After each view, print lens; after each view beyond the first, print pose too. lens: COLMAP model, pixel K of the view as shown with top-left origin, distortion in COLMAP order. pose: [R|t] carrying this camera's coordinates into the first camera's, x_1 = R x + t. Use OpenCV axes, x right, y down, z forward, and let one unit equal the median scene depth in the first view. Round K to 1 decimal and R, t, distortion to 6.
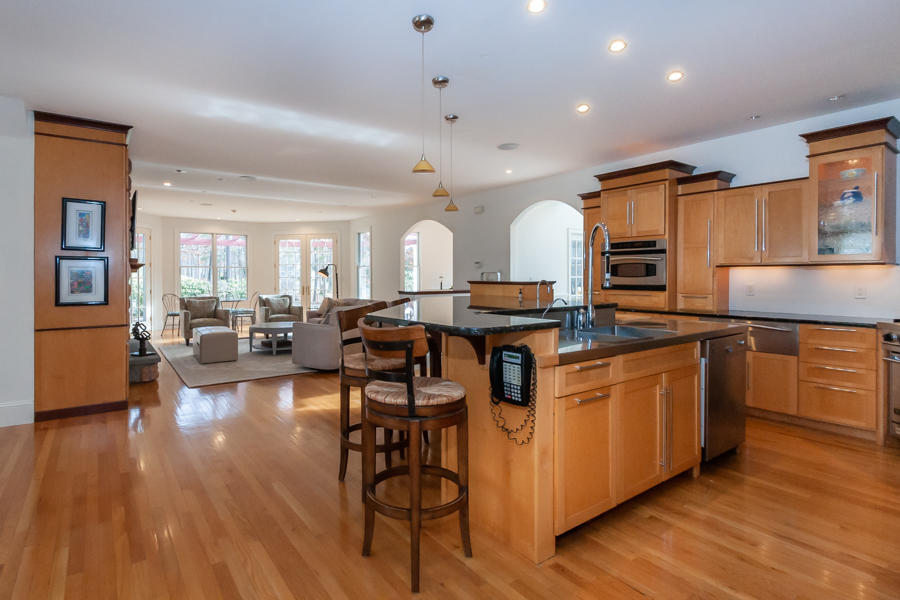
lens RADIAL K [[448.7, 0, 420.3], [0, 448.7, 280.0], [0, 0, 1]] dist [-0.003221, 0.000024]
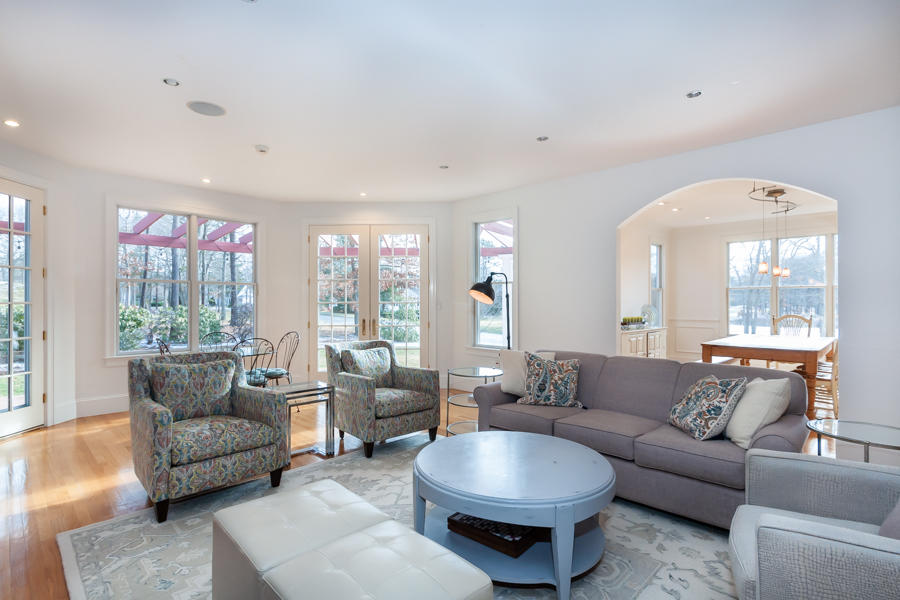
lens RADIAL K [[448.7, 0, 443.1], [0, 448.7, 304.4], [0, 0, 1]] dist [-0.003221, 0.000024]
pose [[0.986892, 0.000234, 0.161381, -0.717572], [0.000834, 0.999978, -0.006554, -0.002105], [-0.161379, 0.006602, 0.986870, 1.256824]]
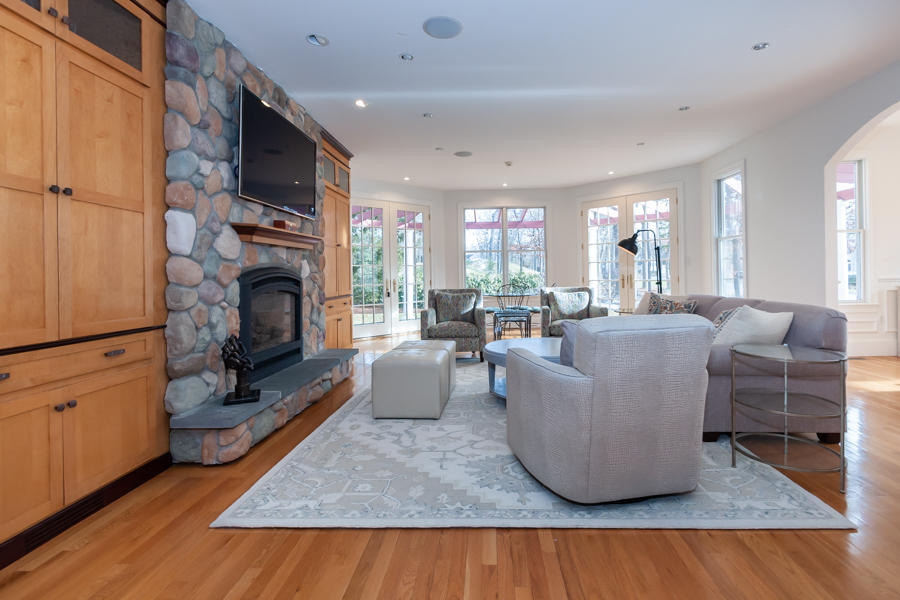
lens RADIAL K [[429.9, 0, 468.1], [0, 429.9, 275.7], [0, 0, 1]] dist [-0.004594, -0.000367]
pose [[0.789242, -0.008379, -0.614025, -0.148990], [0.009078, 0.999957, -0.001977, 0.039379], [0.614015, -0.004013, 0.789284, 1.026801]]
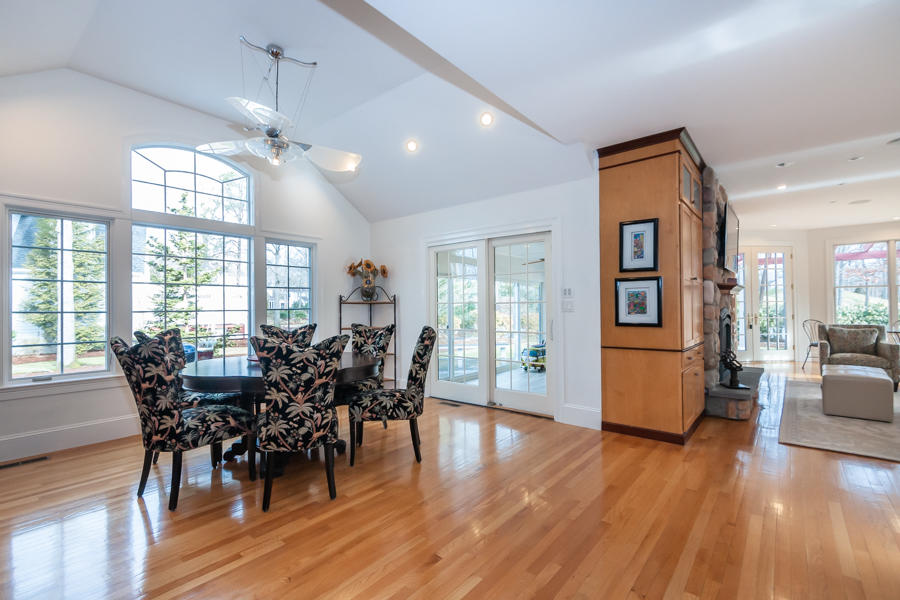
lens RADIAL K [[399.7, 0, 449.6], [0, 399.7, 302.2], [0, 0, 1]] dist [0.000743, -0.001967]
pose [[0.239145, -0.012922, -0.970898, 0.011028], [0.003082, 0.999917, -0.012549, 0.012185], [0.970979, 0.000008, 0.239165, 0.366516]]
